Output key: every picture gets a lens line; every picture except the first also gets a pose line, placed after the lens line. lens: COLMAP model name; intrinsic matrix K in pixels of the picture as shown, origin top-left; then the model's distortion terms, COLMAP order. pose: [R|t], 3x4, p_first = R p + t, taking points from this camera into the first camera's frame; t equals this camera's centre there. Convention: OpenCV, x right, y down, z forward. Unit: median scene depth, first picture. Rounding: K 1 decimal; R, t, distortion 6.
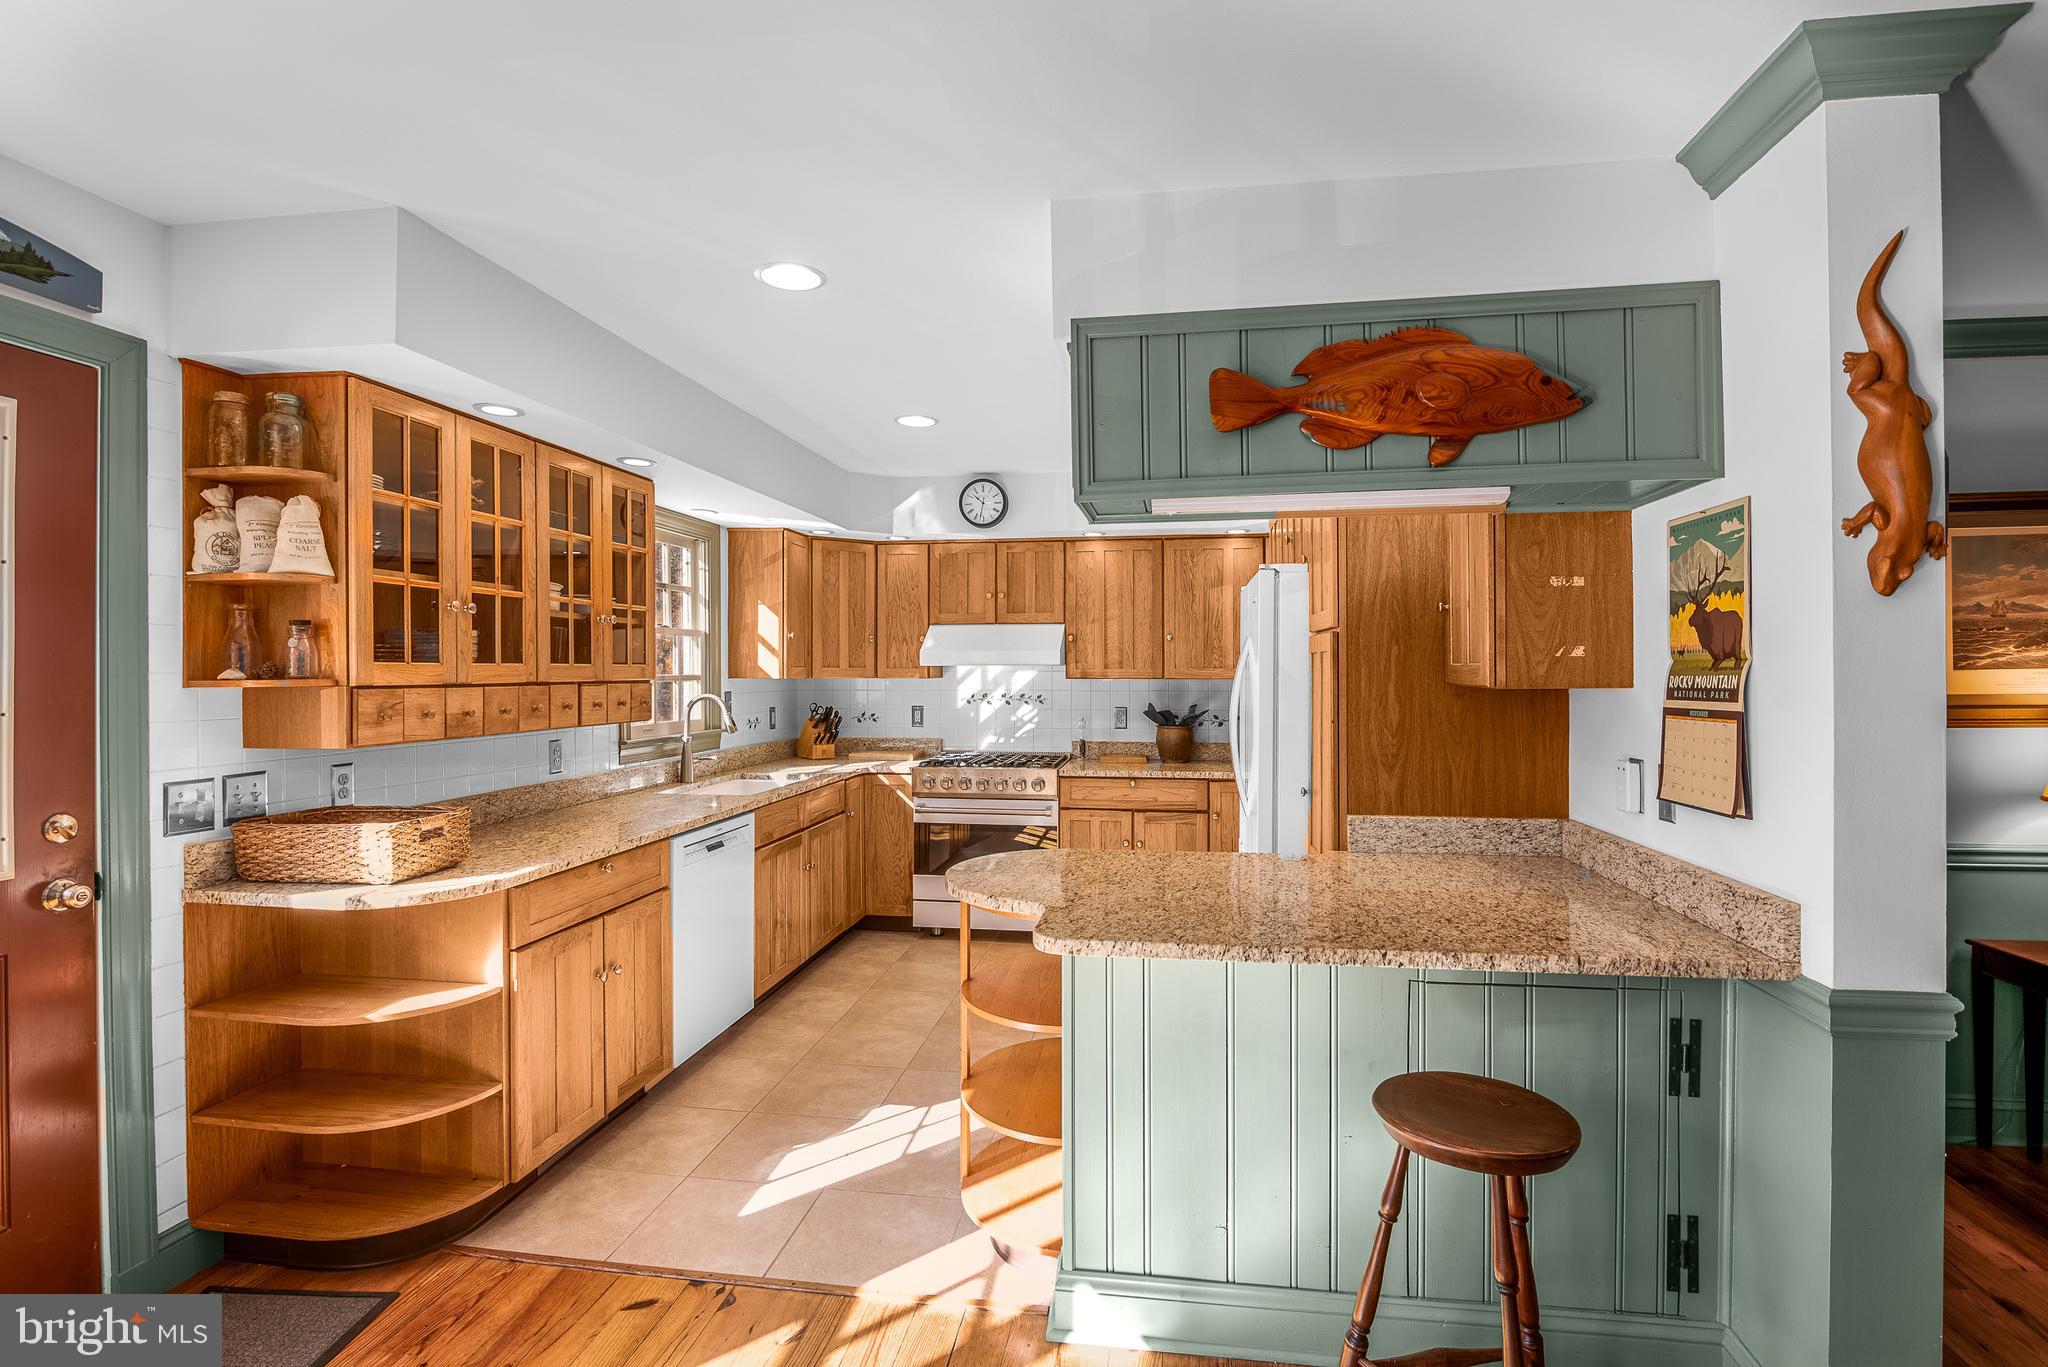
lens RADIAL K [[960.4, 0, 1024.0], [0, 960.4, 683.5], [0, 0, 1]] dist [-0.015214, -0.000281]
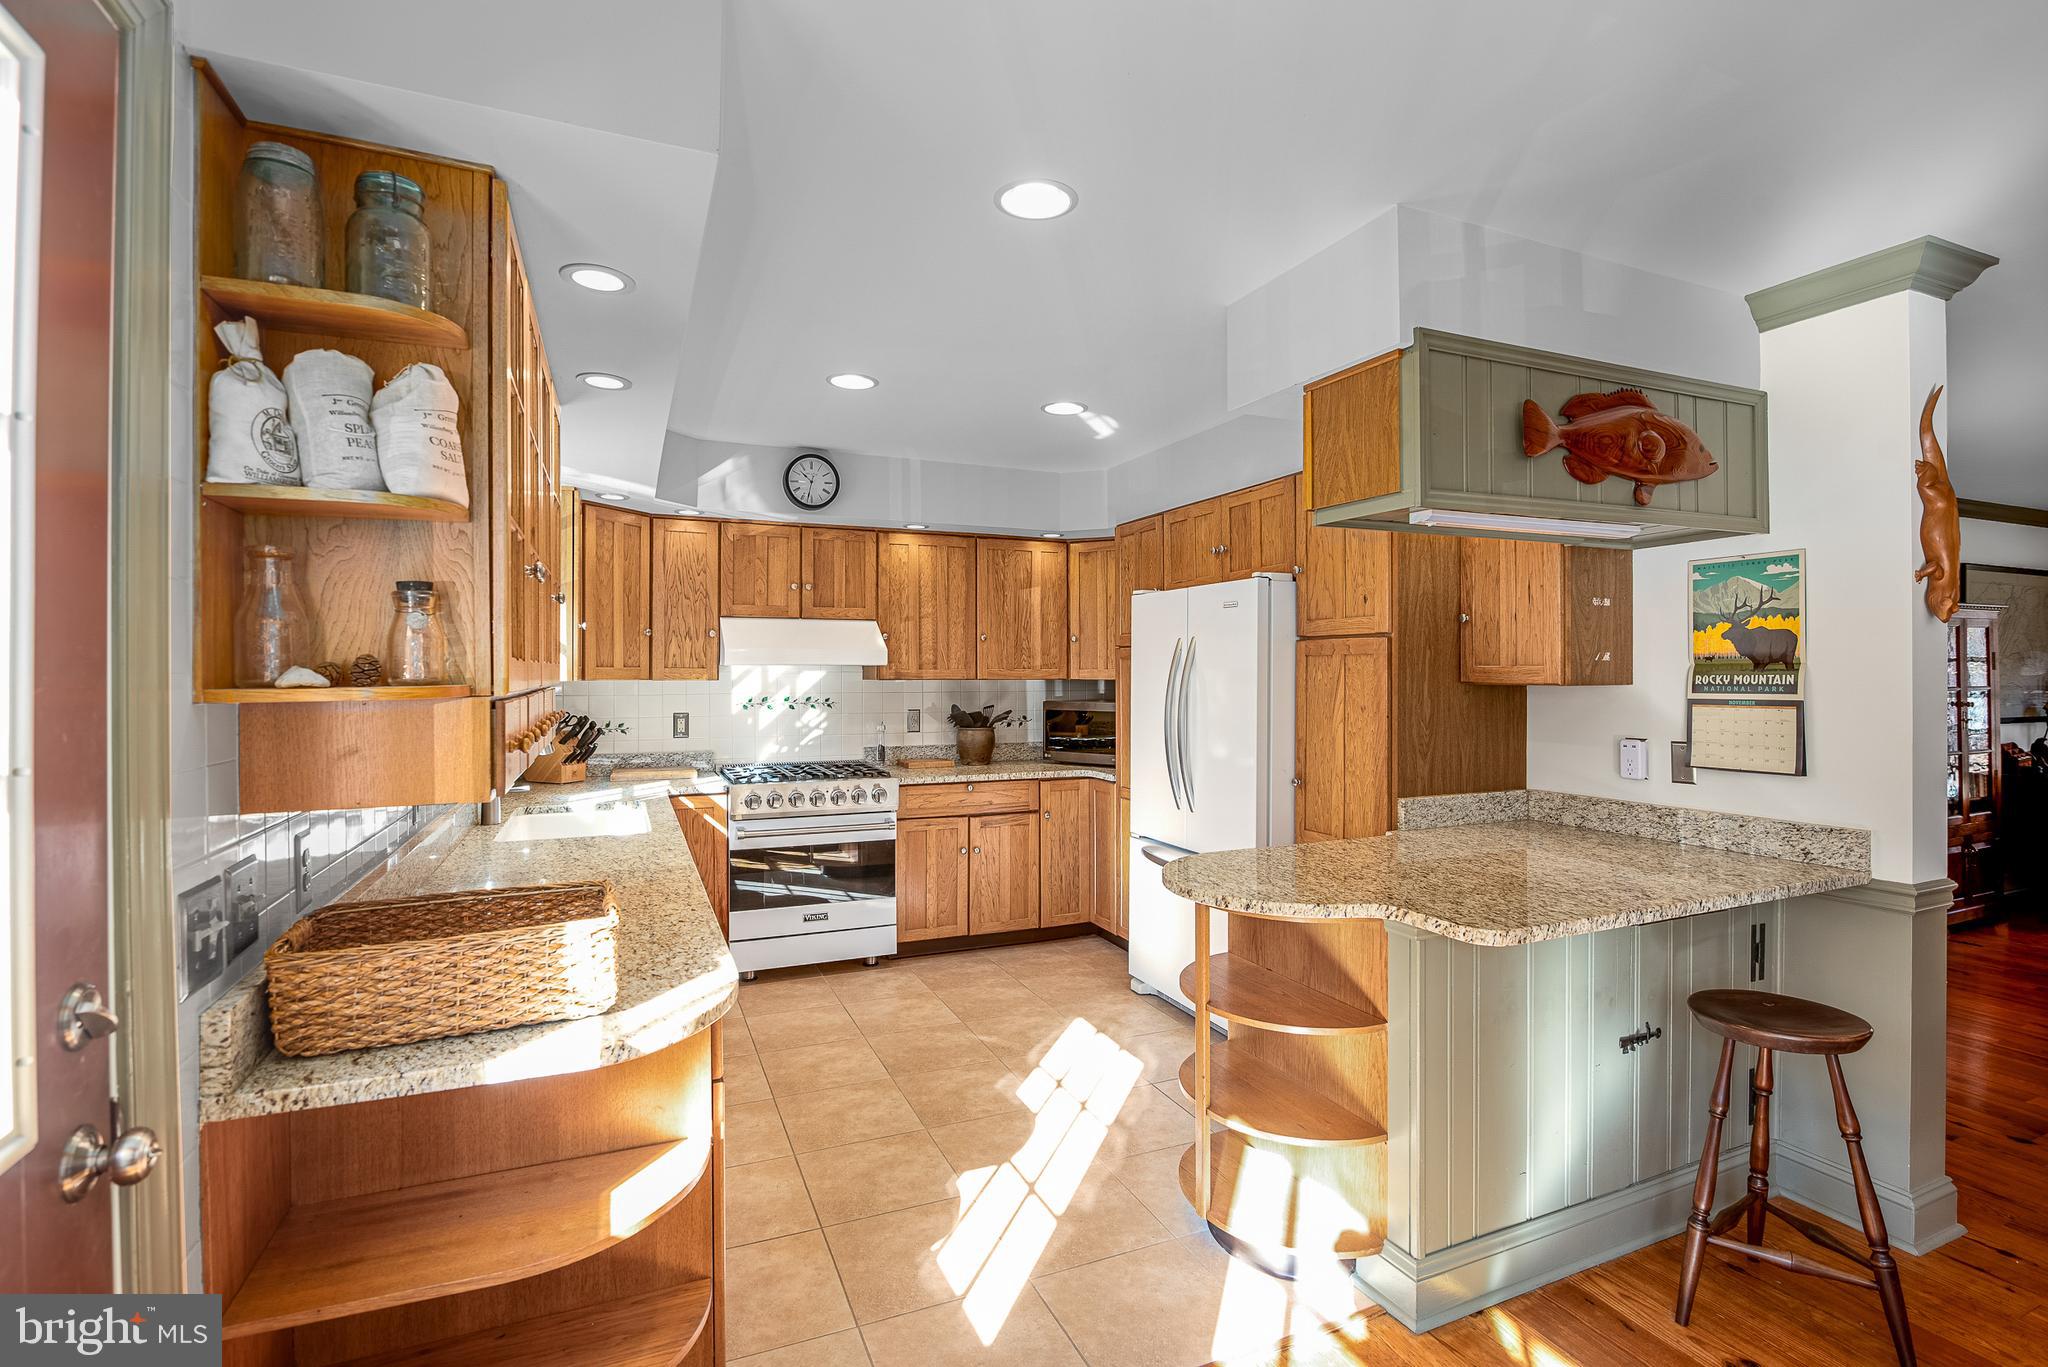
lens RADIAL K [[960.4, 0, 1024.0], [0, 960.4, 683.5], [0, 0, 1]] dist [-0.015214, -0.000281]
pose [[0.846585, -0.006193, 0.532218, -0.647968], [0.006576, 0.999978, 0.001175, -0.003355], [-0.532213, 0.002505, 0.846607, 0.276713]]
